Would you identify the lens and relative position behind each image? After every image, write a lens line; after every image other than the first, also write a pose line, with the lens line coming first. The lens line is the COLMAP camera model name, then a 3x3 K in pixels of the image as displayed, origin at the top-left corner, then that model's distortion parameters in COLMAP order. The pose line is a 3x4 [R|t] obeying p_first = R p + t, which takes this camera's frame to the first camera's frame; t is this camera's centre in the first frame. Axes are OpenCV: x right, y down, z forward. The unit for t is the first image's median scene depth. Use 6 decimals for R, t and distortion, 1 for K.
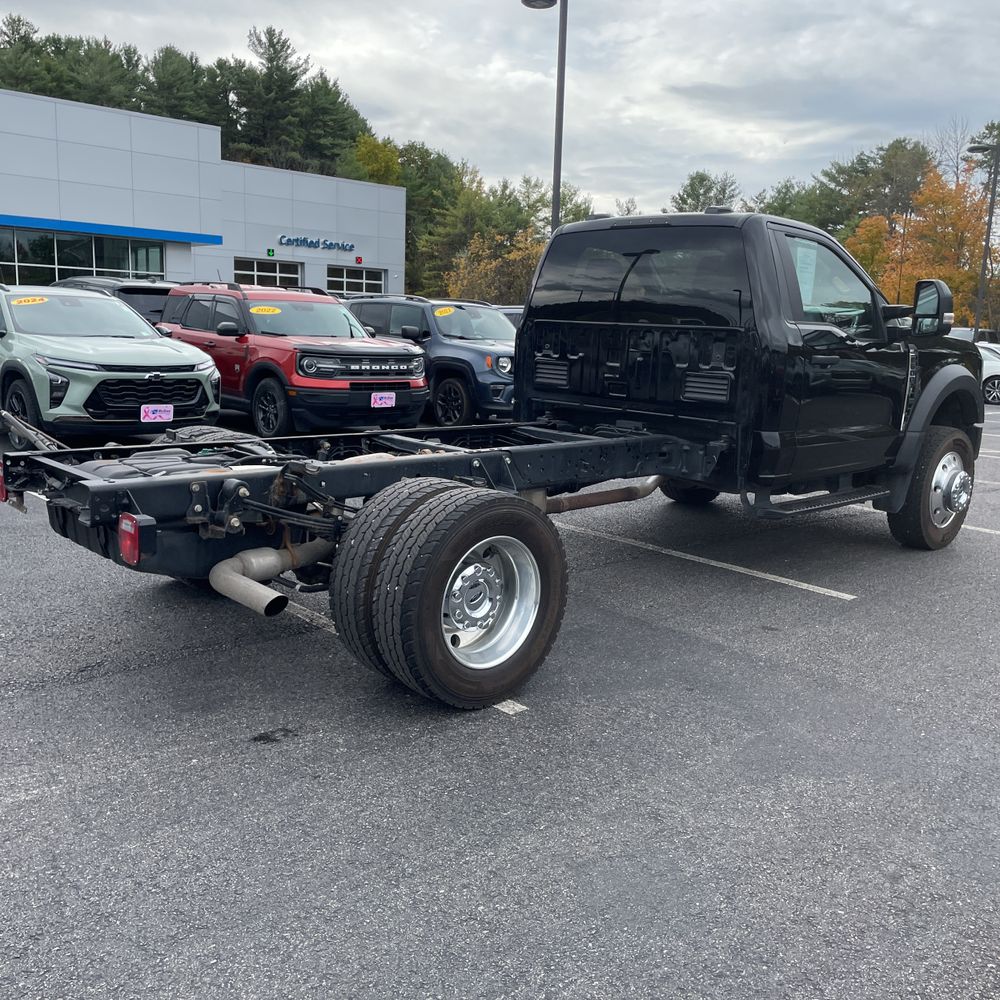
lens RADIAL K [[1015.8, 0, 491.2], [0, 1015.8, 500.2], [0, 0, 1]] dist [0.035209, 0.000000]
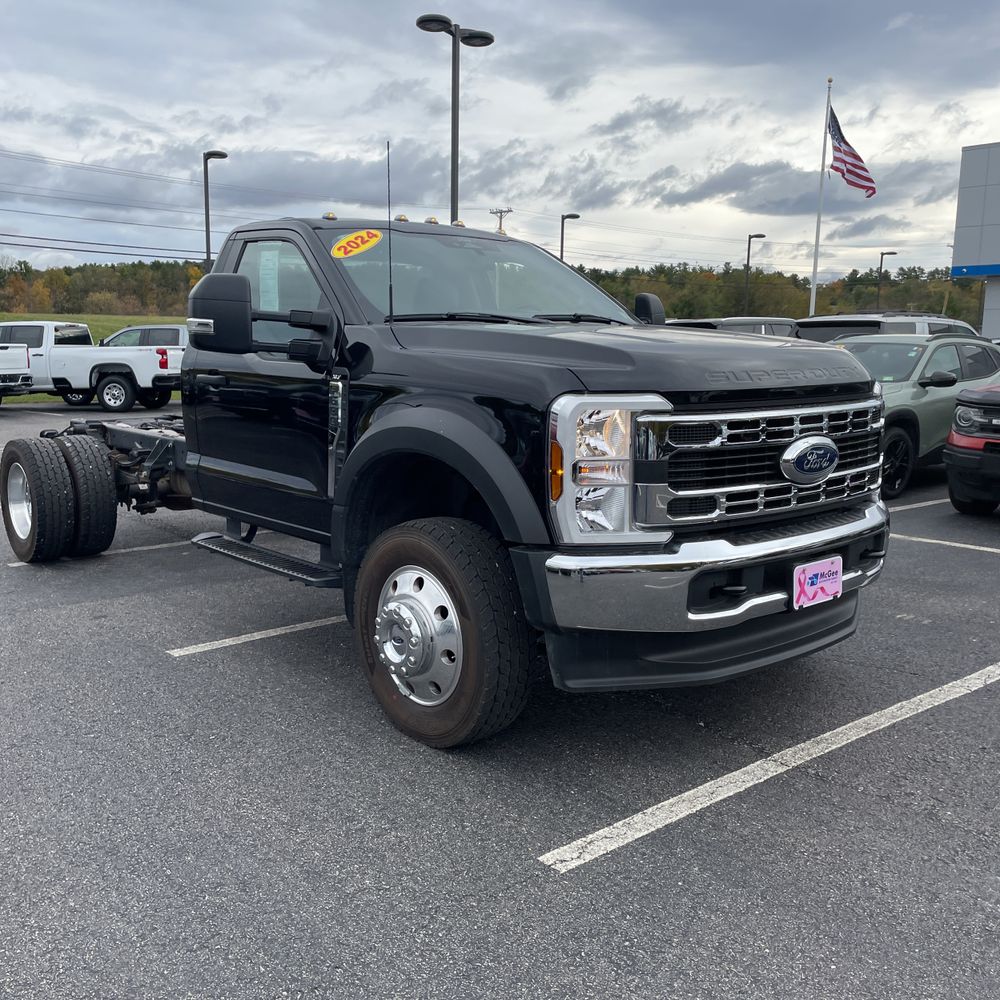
lens RADIAL K [[1015.8, 0, 497.8], [0, 1015.8, 507.1], [0, 0, 1]] dist [0.035209, 0.000000]
pose [[-0.037961, 0.122263, -0.991772, 1.033360], [-0.187081, 0.974069, 0.127241, -0.161680], [0.981611, 0.190372, -0.014103, 1.102539]]
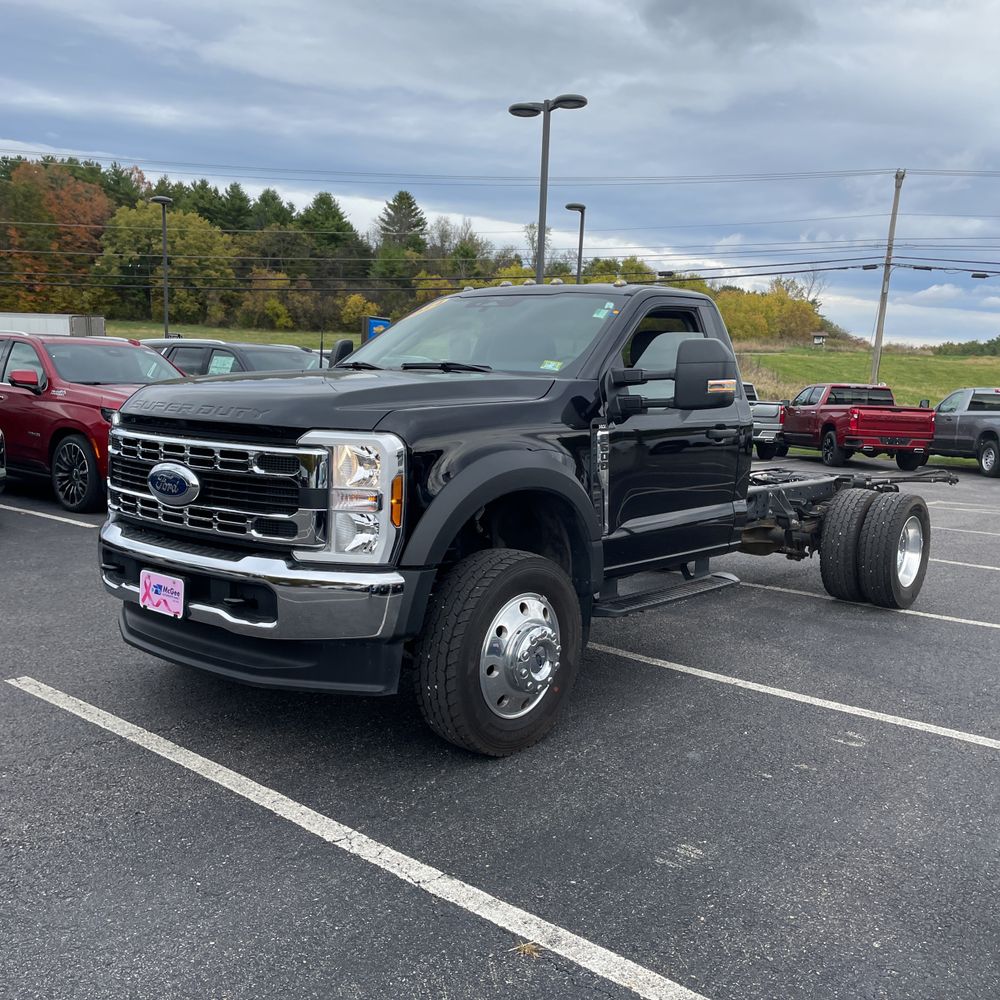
lens RADIAL K [[1015.8, 0, 503.4], [0, 1015.8, 503.6], [0, 0, 1]] dist [0.035209, 0.000000]
pose [[-0.990142, -0.058822, -0.127117, 0.346086], [-0.093763, 0.952558, 0.289553, -0.337568], [0.104054, 0.298618, -0.948683, 1.879682]]
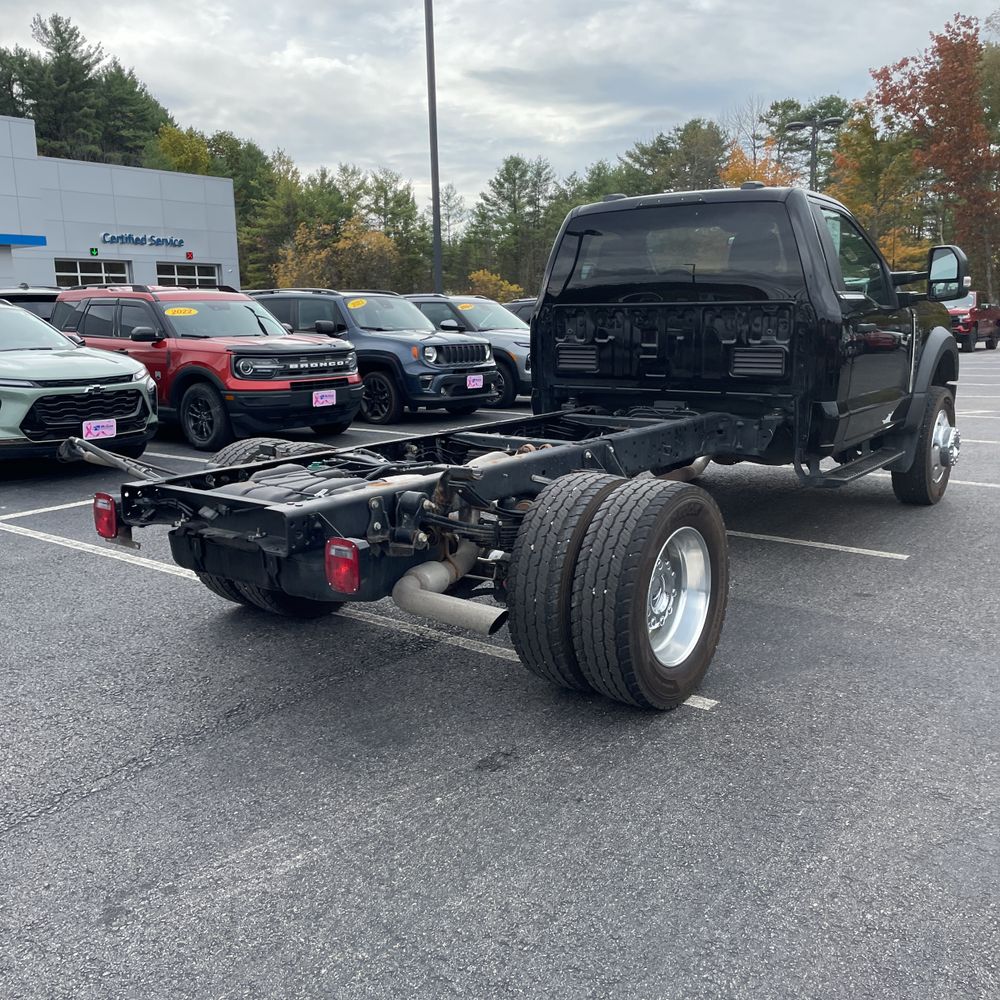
lens RADIAL K [[1015.8, 0, 489.5], [0, 1015.8, 489.5], [0, 0, 1]] dist [0.035209, 0.000000]
pose [[0.983199, -0.082918, 0.162616, -0.195424], [0.082545, 0.996546, 0.009064, -0.014575], [-0.162806, 0.004512, 0.986648, 0.045127]]
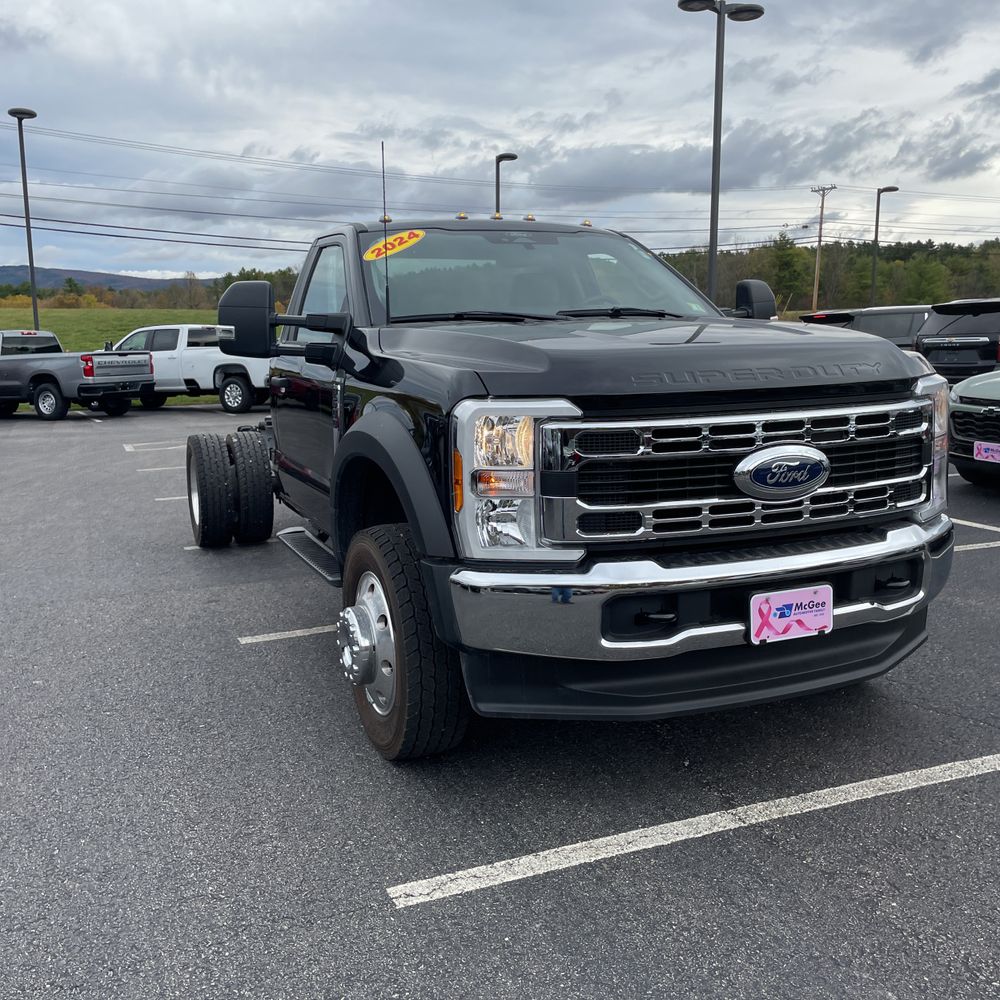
lens RADIAL K [[1015.8, 0, 491.9], [0, 1015.8, 499.6], [0, 0, 1]] dist [0.035209, 0.000000]
pose [[-0.348866, 0.119078, -0.929577, 0.968201], [-0.163279, 0.969002, 0.185406, -0.202447], [0.922839, 0.216462, -0.318609, 1.287636]]
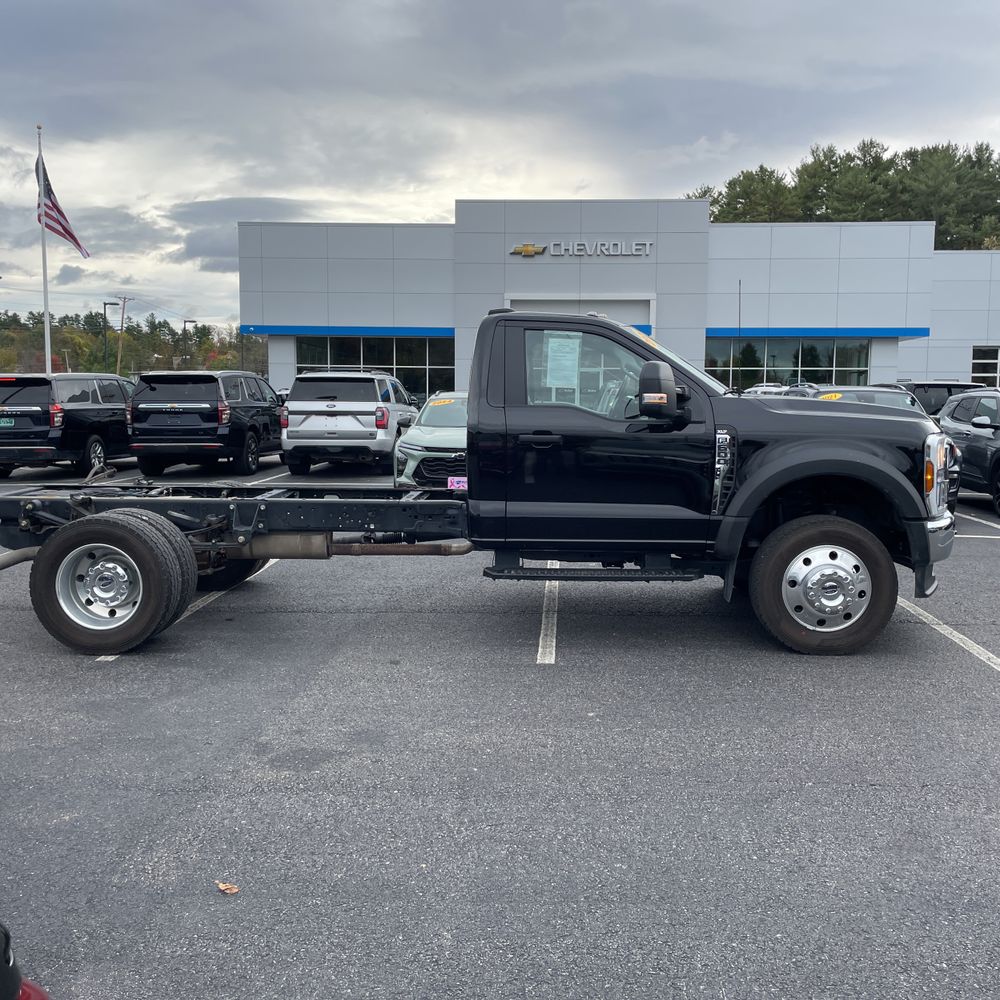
lens RADIAL K [[1015.8, 0, 506.5], [0, 1015.8, 497.3], [0, 0, 1]] dist [0.035209, 0.000000]
pose [[0.694134, 0.040009, -0.718733, 0.937195], [-0.107534, 0.993014, -0.048576, -0.015735], [0.711768, 0.111006, 0.693587, 0.203797]]
